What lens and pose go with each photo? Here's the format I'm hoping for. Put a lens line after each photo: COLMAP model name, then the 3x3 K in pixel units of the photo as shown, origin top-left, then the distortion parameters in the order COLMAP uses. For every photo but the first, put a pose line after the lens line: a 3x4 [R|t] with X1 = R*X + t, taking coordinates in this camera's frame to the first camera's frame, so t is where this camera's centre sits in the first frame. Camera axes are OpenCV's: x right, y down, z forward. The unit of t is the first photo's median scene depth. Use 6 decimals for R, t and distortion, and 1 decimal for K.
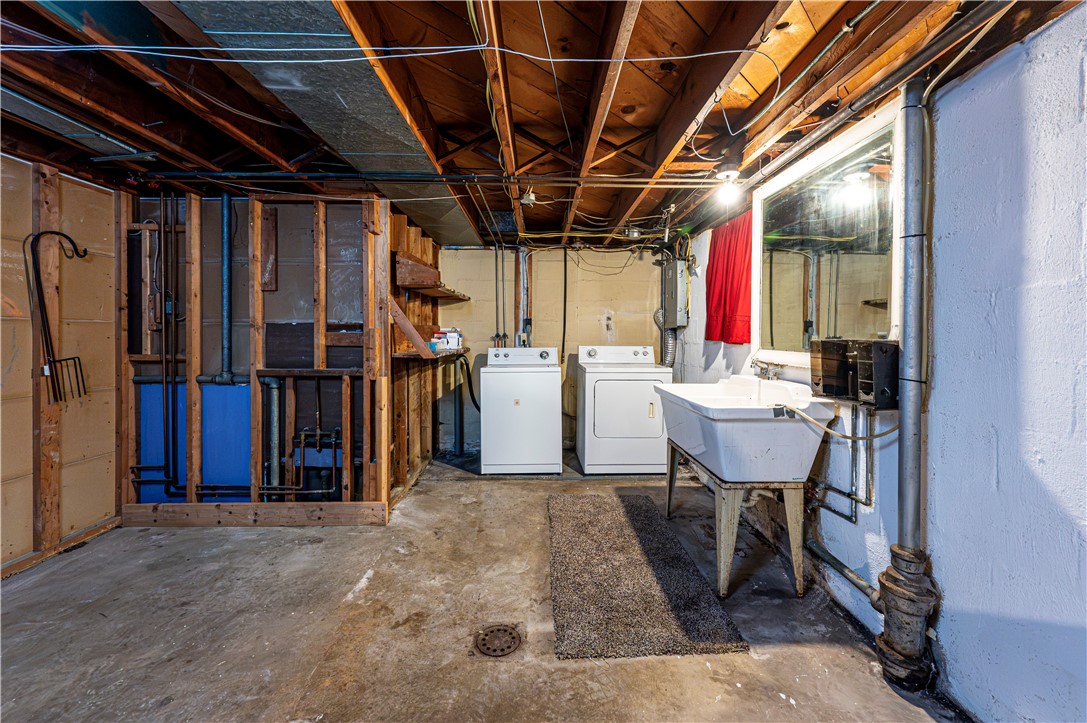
lens RADIAL K [[444.9, 0, 544.9], [0, 444.9, 340.5], [0, 0, 1]] dist [0.000371, 0.000040]
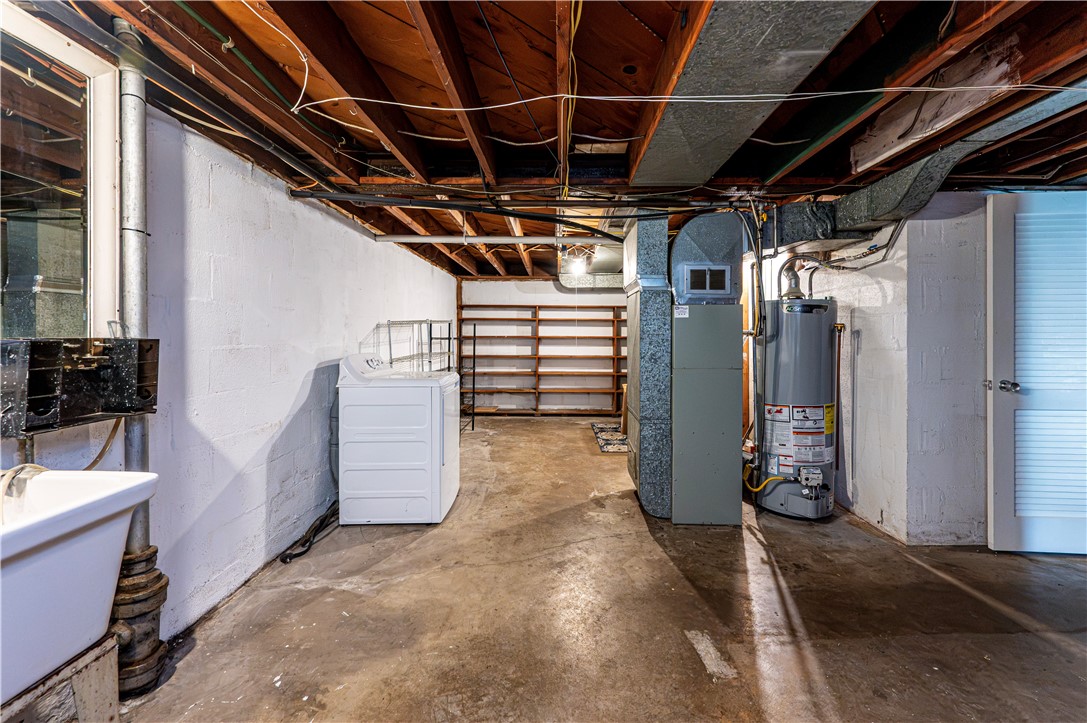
lens RADIAL K [[440.4, 0, 568.0], [0, 440.4, 335.9], [0, 0, 1]] dist [0.000021, -0.000029]
pose [[-0.999967, -0.005328, -0.006146, -0.096403], [-0.005423, 0.999865, 0.015479, -0.018821], [0.006063, 0.015512, -0.999861, 1.554751]]
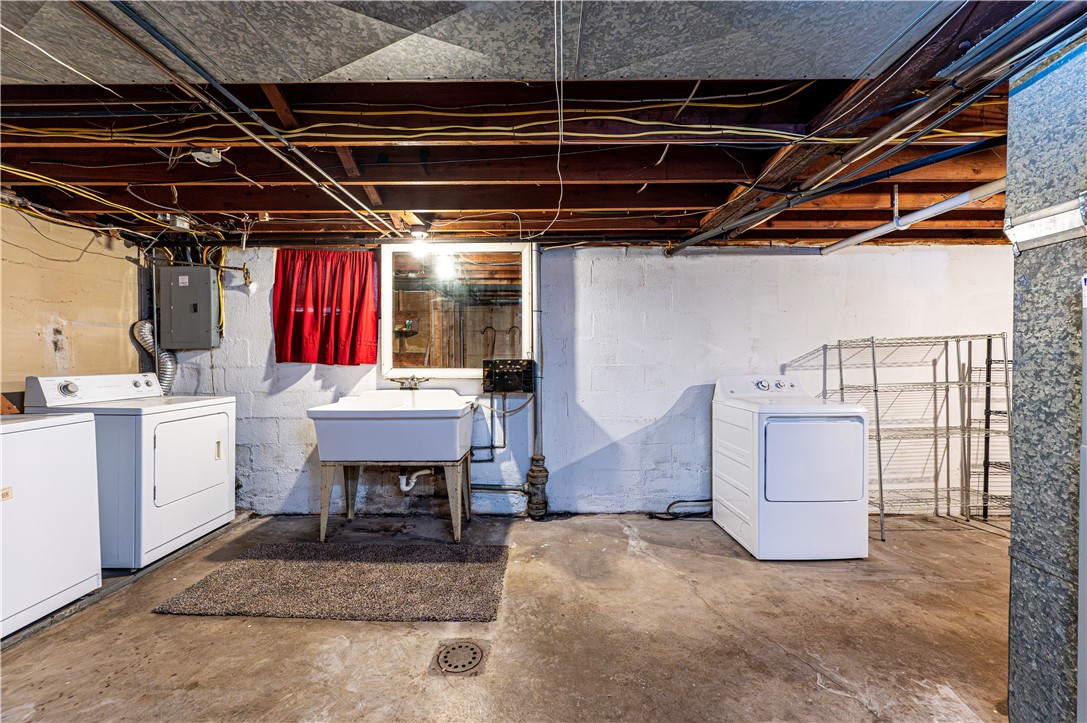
lens RADIAL K [[439.6, 0, 543.5], [0, 439.6, 361.5], [0, 0, 1]] dist [-0.000239, -0.000048]
pose [[0.016935, -0.011288, 0.999793, -1.033357], [0.016344, 0.999806, 0.011011, -0.008811], [-0.999723, 0.016154, 0.017116, 0.735441]]
